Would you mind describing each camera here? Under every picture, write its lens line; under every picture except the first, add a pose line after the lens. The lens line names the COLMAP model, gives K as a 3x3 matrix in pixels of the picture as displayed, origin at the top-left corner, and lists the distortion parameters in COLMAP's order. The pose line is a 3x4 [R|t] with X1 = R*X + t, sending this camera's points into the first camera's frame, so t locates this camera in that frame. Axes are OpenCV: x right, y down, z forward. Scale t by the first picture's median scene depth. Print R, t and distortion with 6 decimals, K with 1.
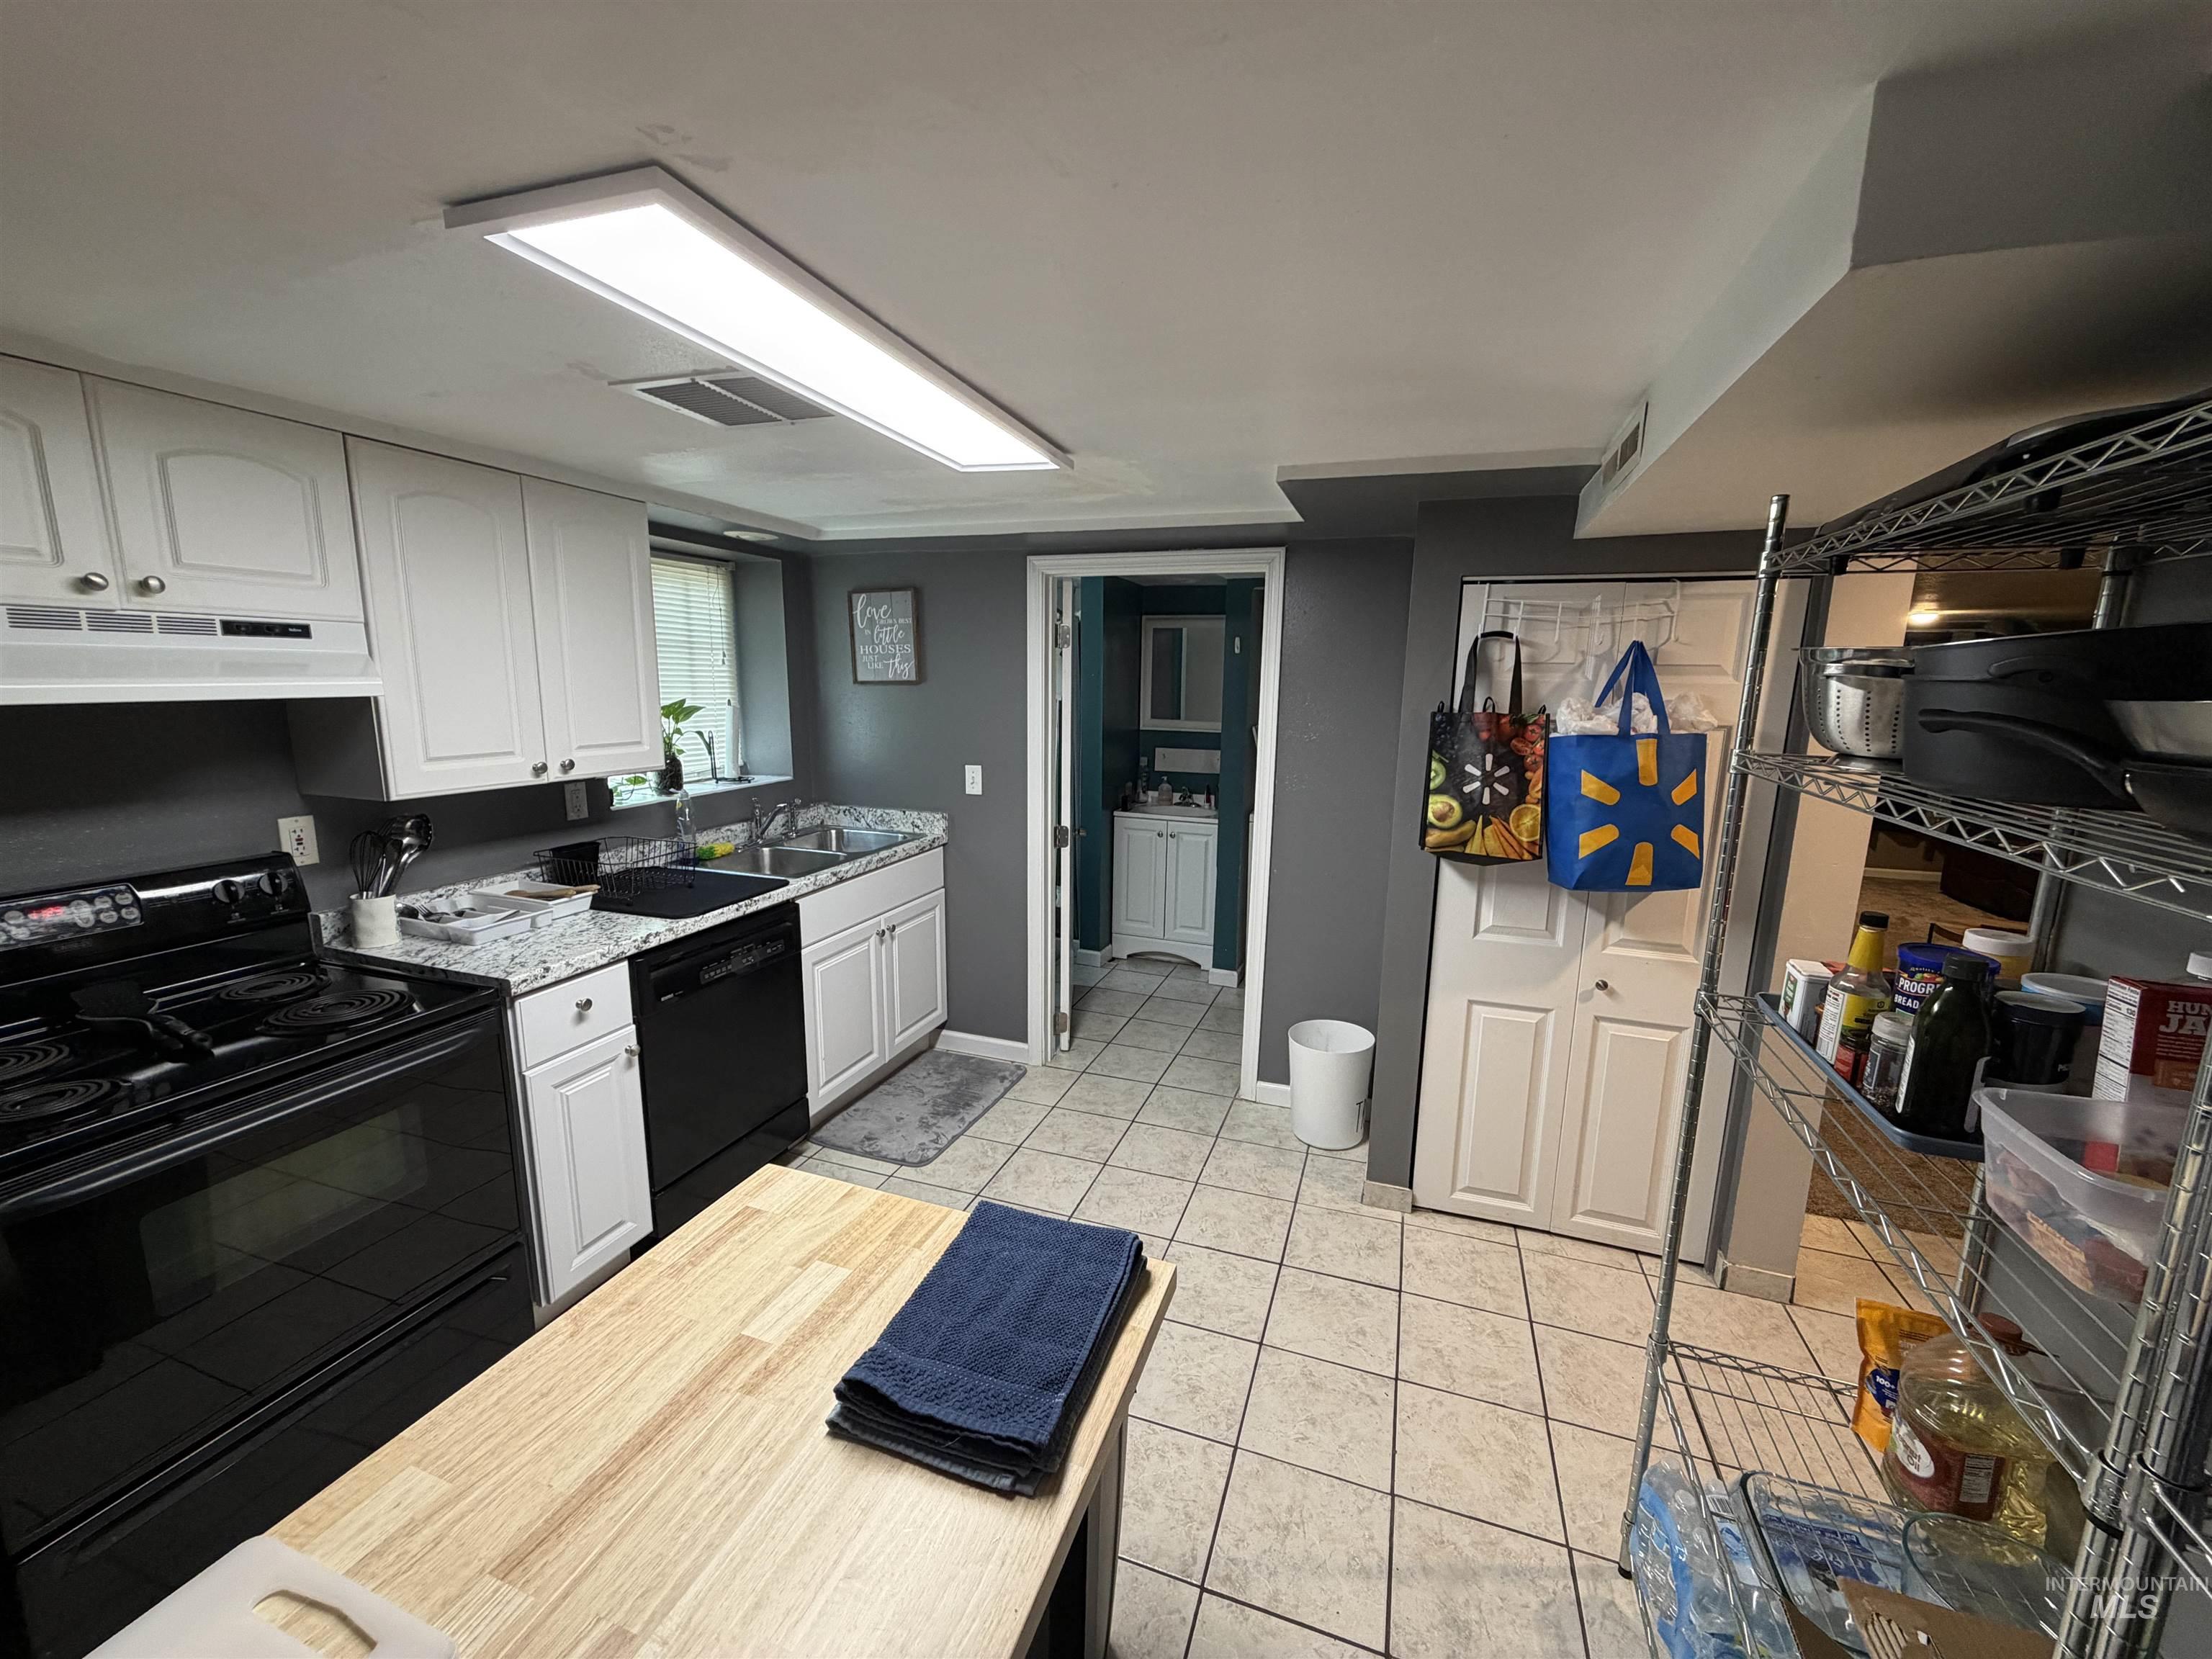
lens RADIAL K [[882.9, 0, 1103.3], [0, 882.9, 833.4], [0, 0, 1]] dist [-0.002920, -0.000182]
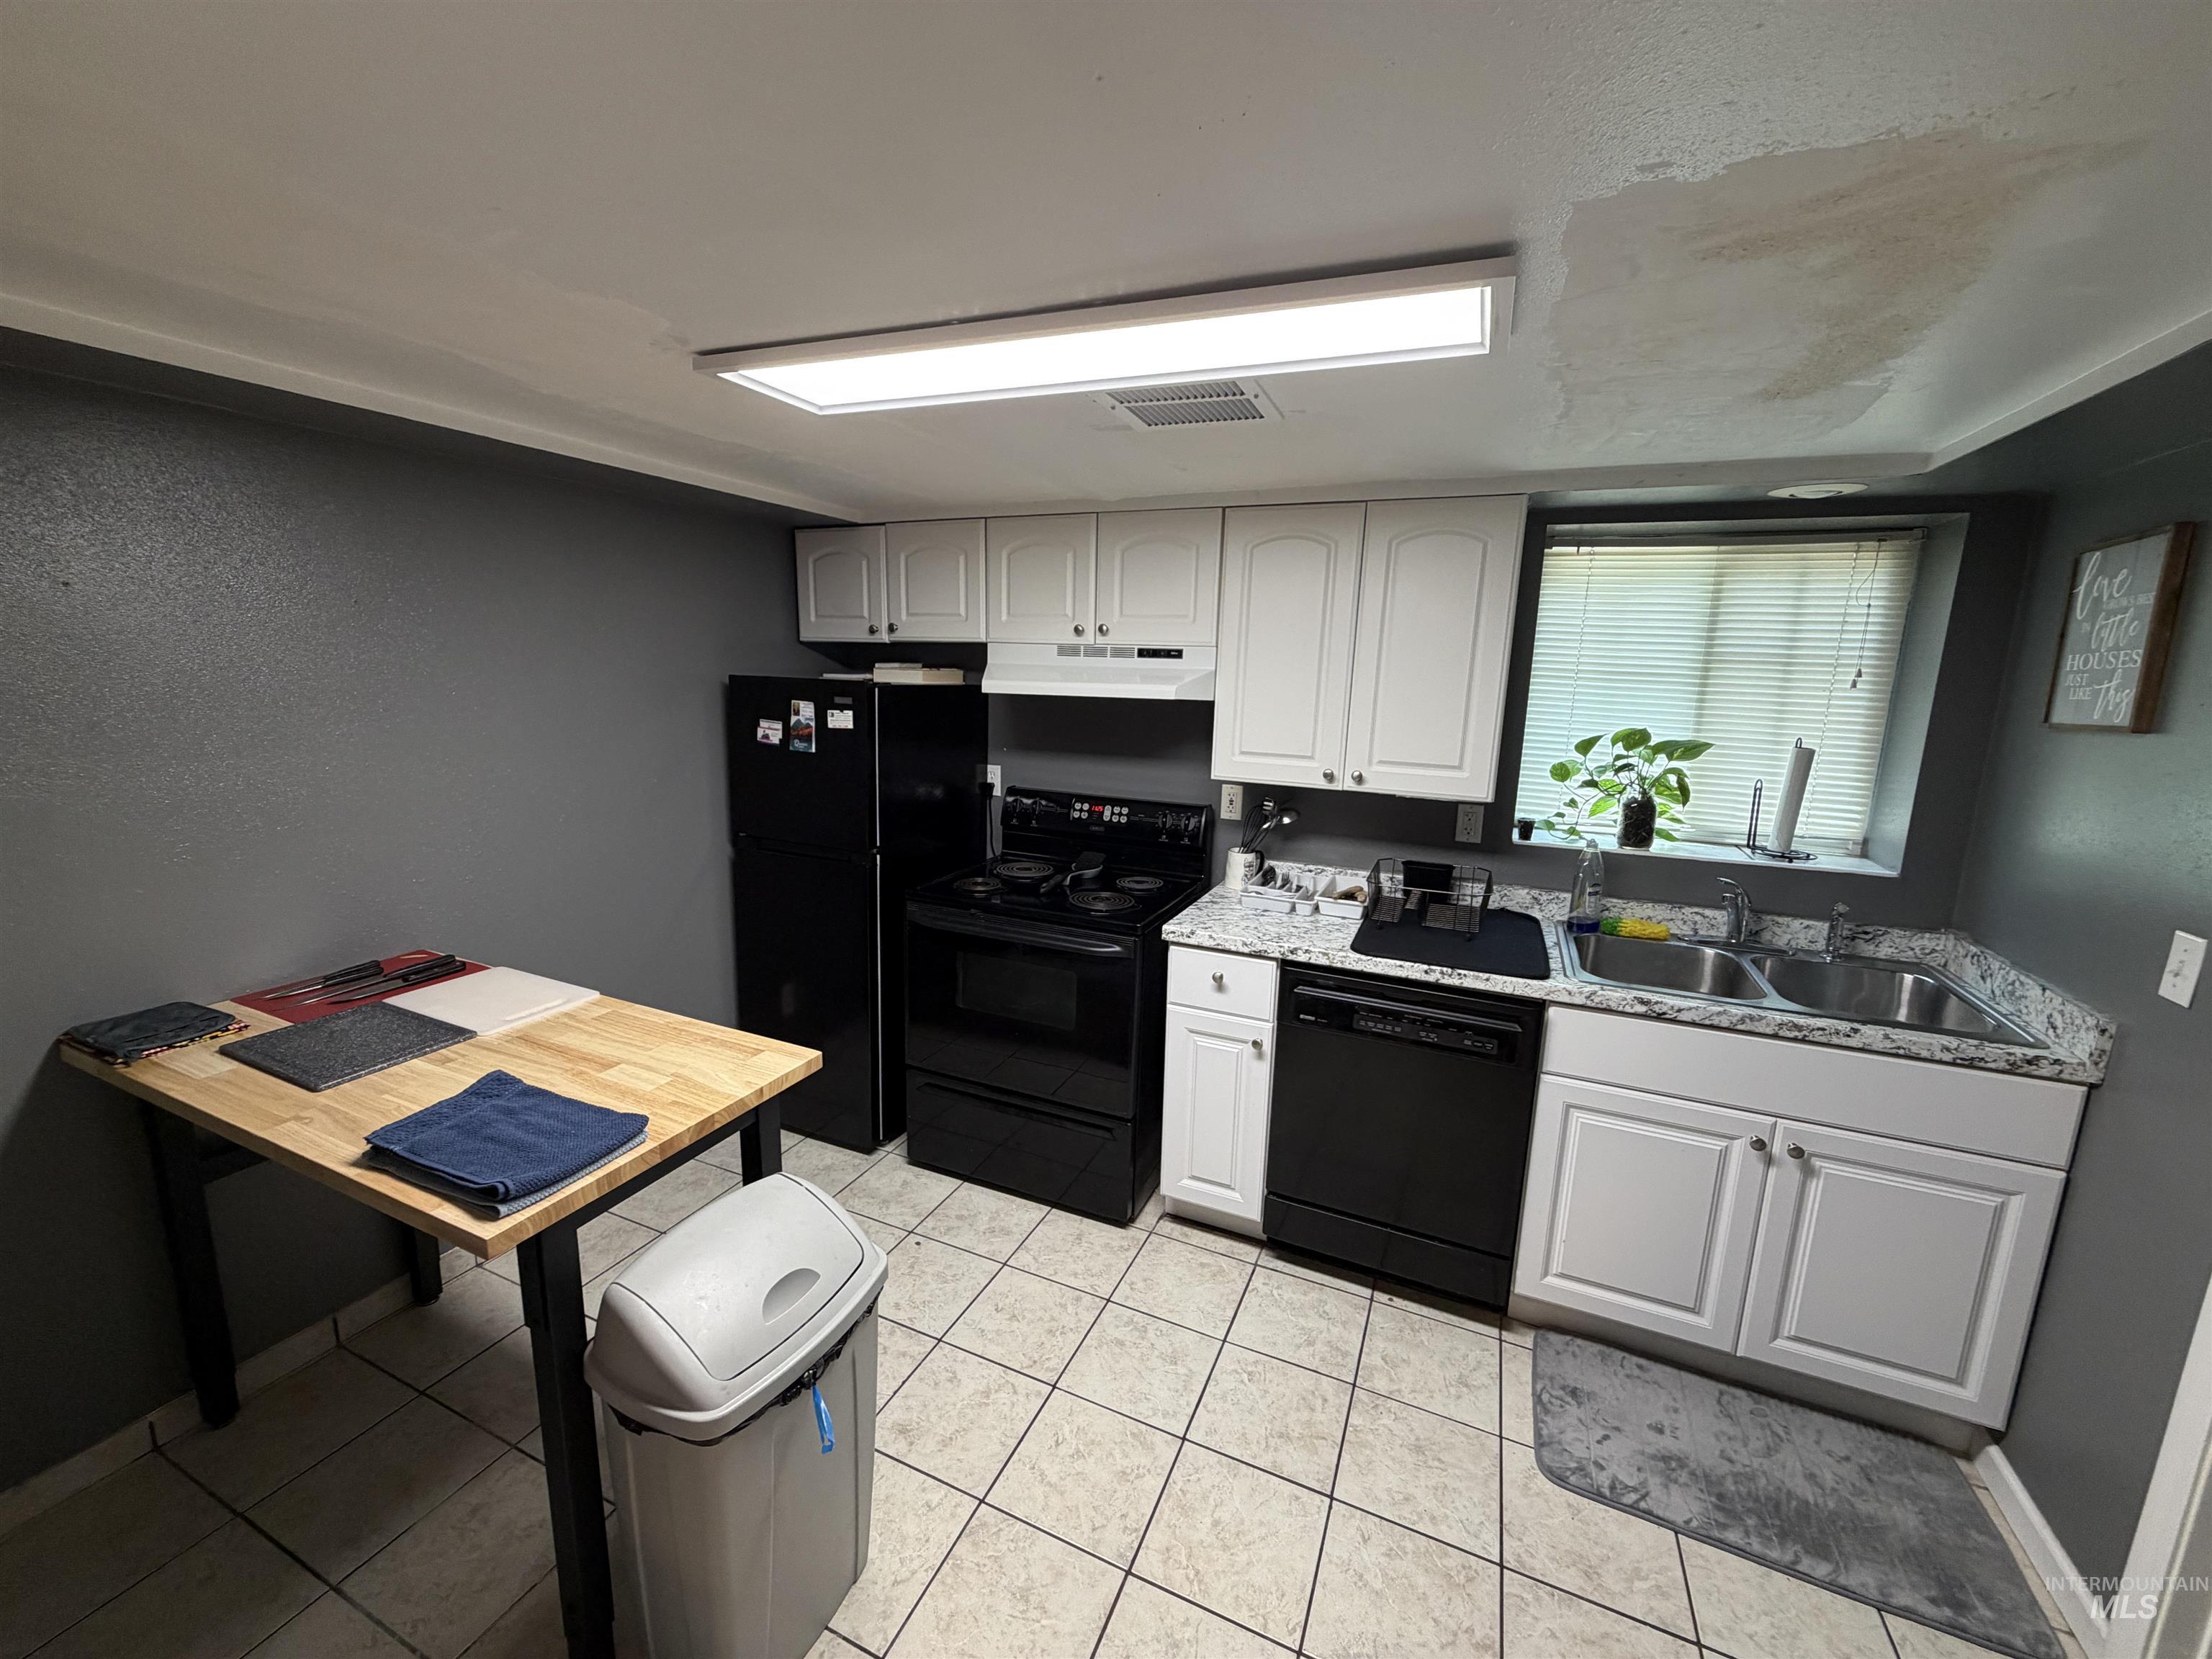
lens RADIAL K [[882.9, 0, 1103.3], [0, 882.9, 833.4], [0, 0, 1]] dist [-0.002920, -0.000182]
pose [[-0.080960, 0.171796, -0.981800, 0.371094], [-0.203982, 0.961329, 0.185034, -0.120020], [0.975621, 0.215250, -0.042786, 0.637857]]
